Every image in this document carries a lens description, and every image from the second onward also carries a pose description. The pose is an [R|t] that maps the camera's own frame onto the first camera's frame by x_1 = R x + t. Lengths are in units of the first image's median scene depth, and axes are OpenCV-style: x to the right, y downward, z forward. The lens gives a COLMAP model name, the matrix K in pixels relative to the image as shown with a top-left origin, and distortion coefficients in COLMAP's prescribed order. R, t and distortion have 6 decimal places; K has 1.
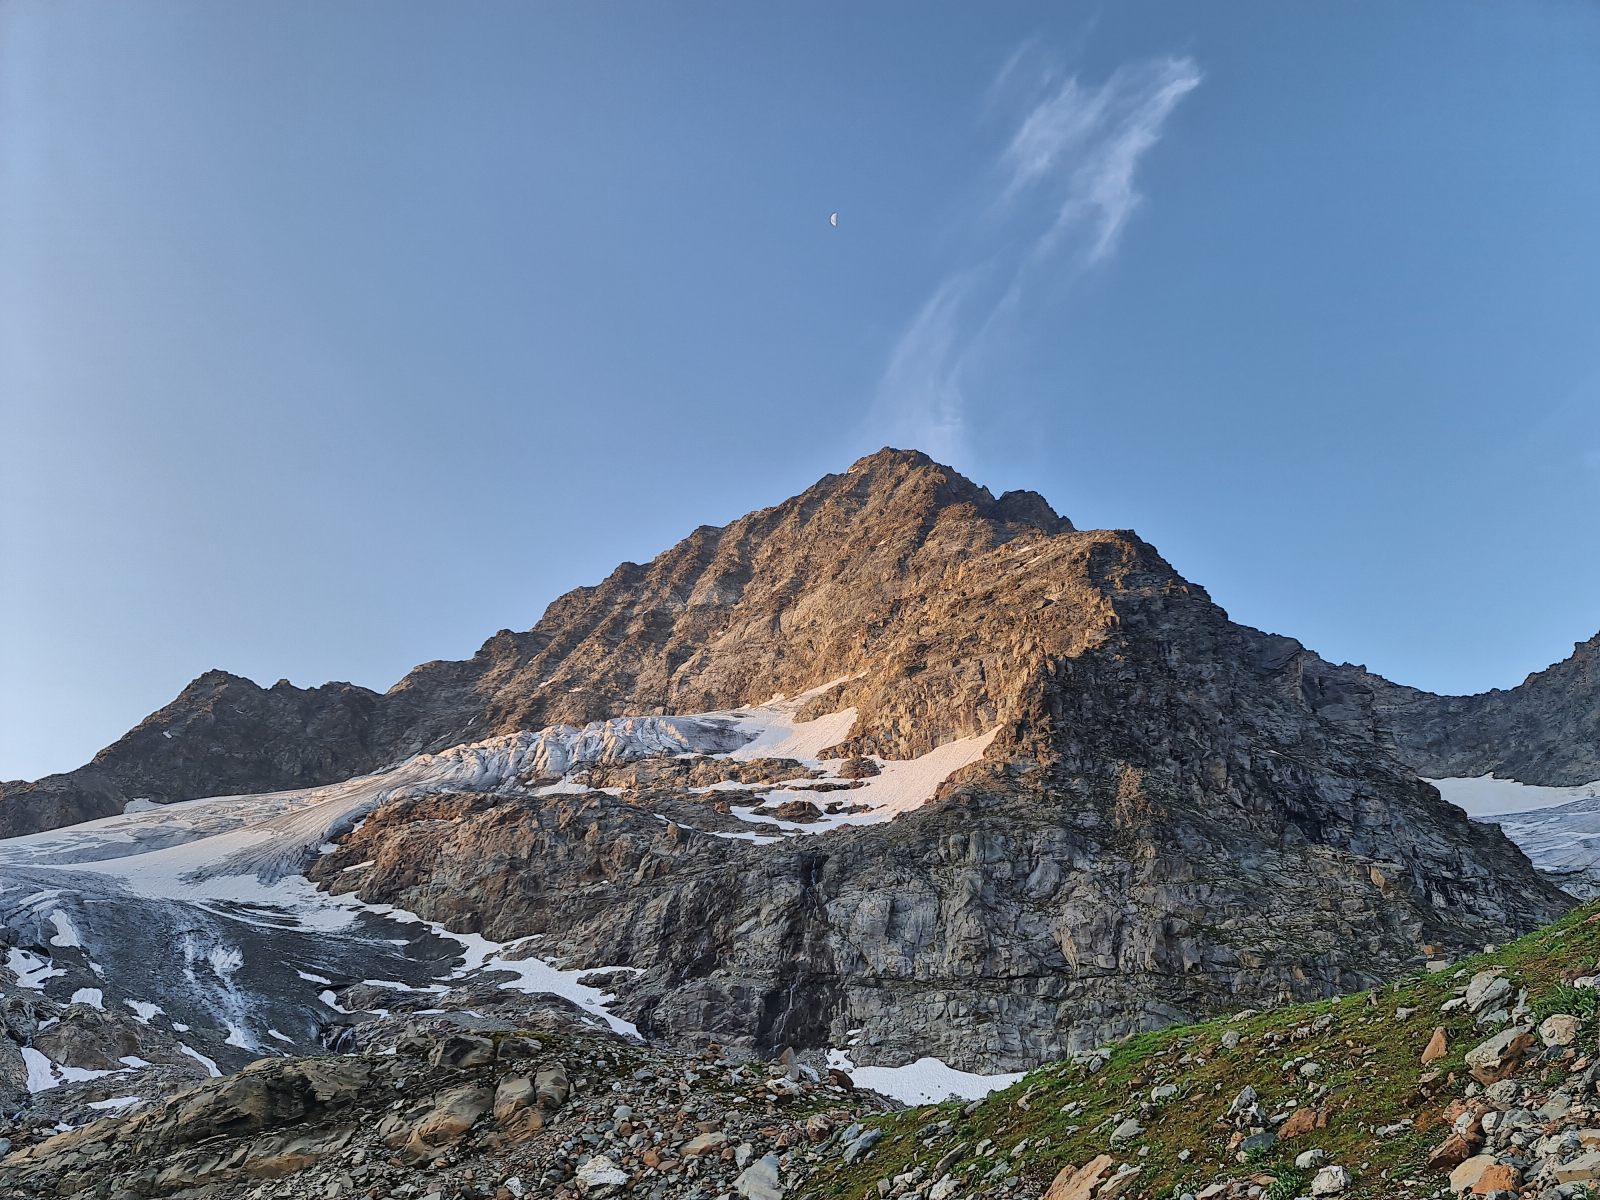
lens RADIAL K [[1152.8, 0, 791.6], [0, 1152.8, 594.1], [0, 0, 1]] dist [0.095036, -0.084533]
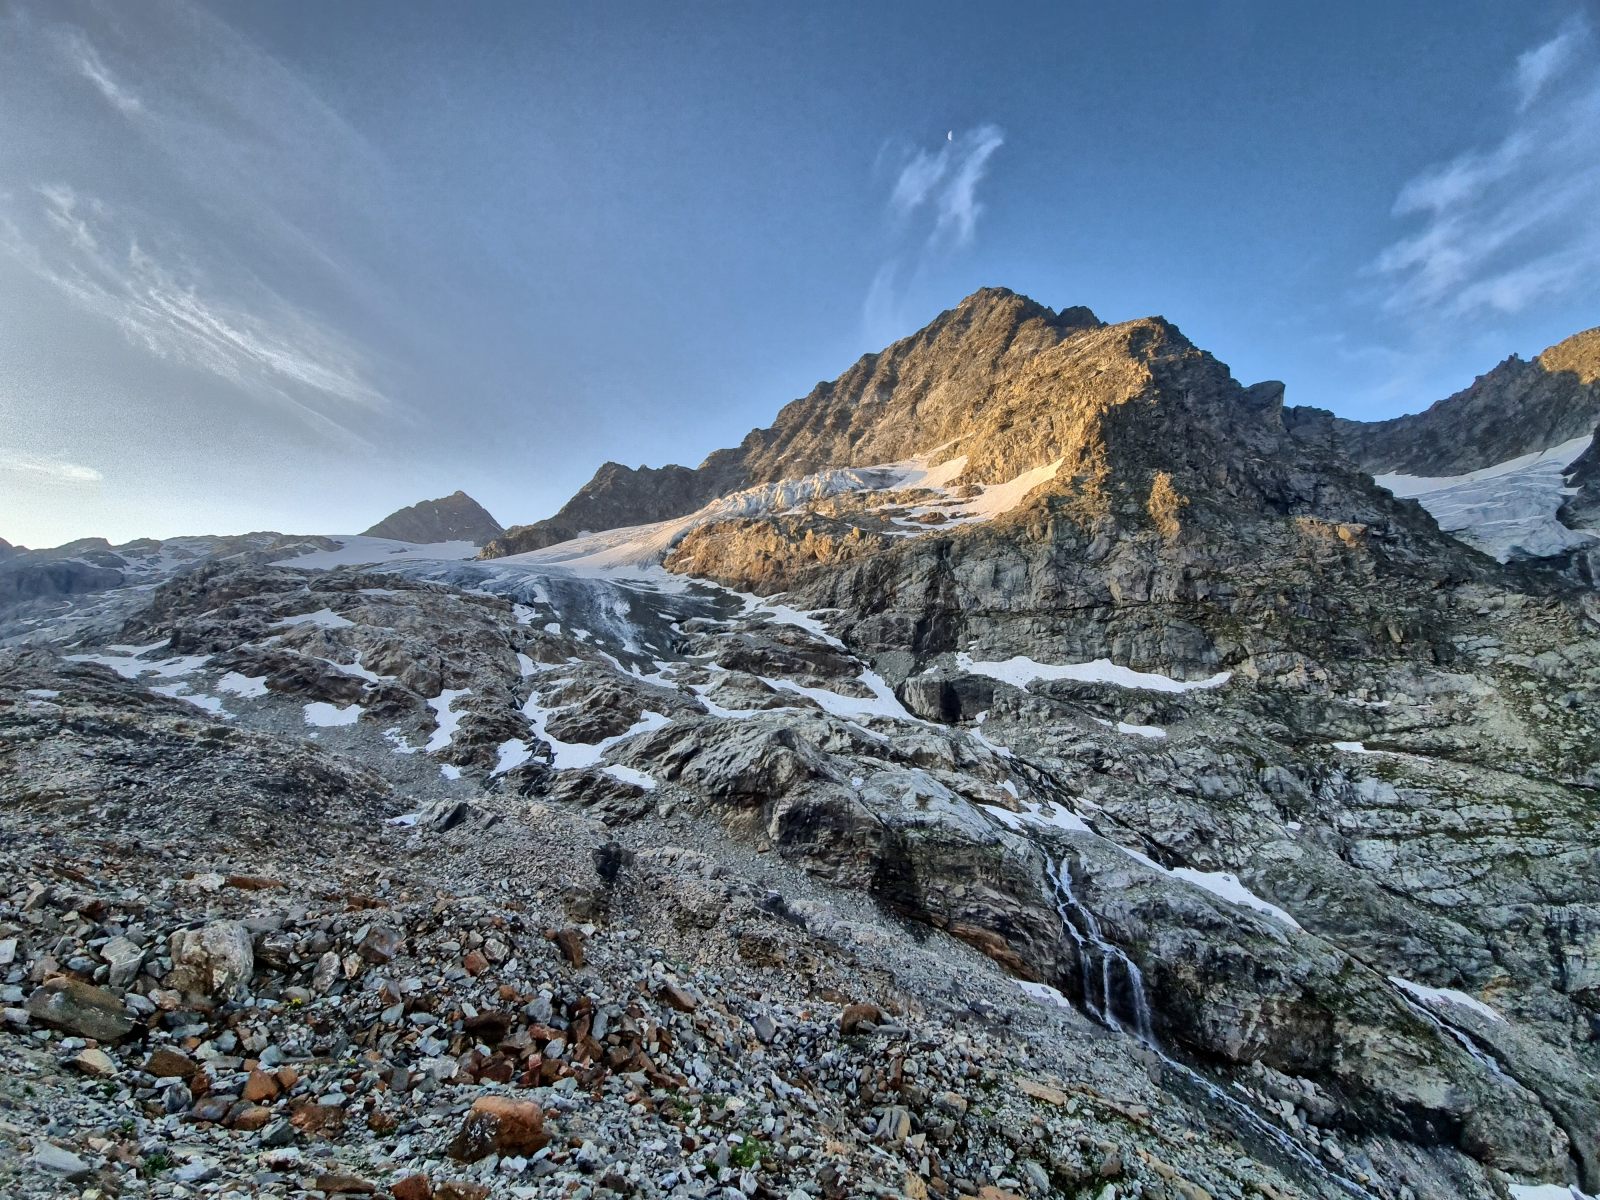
lens RADIAL K [[629.8, 0, 806.9], [0, 629.8, 599.5], [0, 0, 1]] dist [0.001409, -0.010821]
pose [[0.982163, -0.026608, -0.186141, -0.006717], [0.079047, 0.956642, 0.280336, 0.037138], [0.170611, -0.290050, 0.941681, 0.104797]]
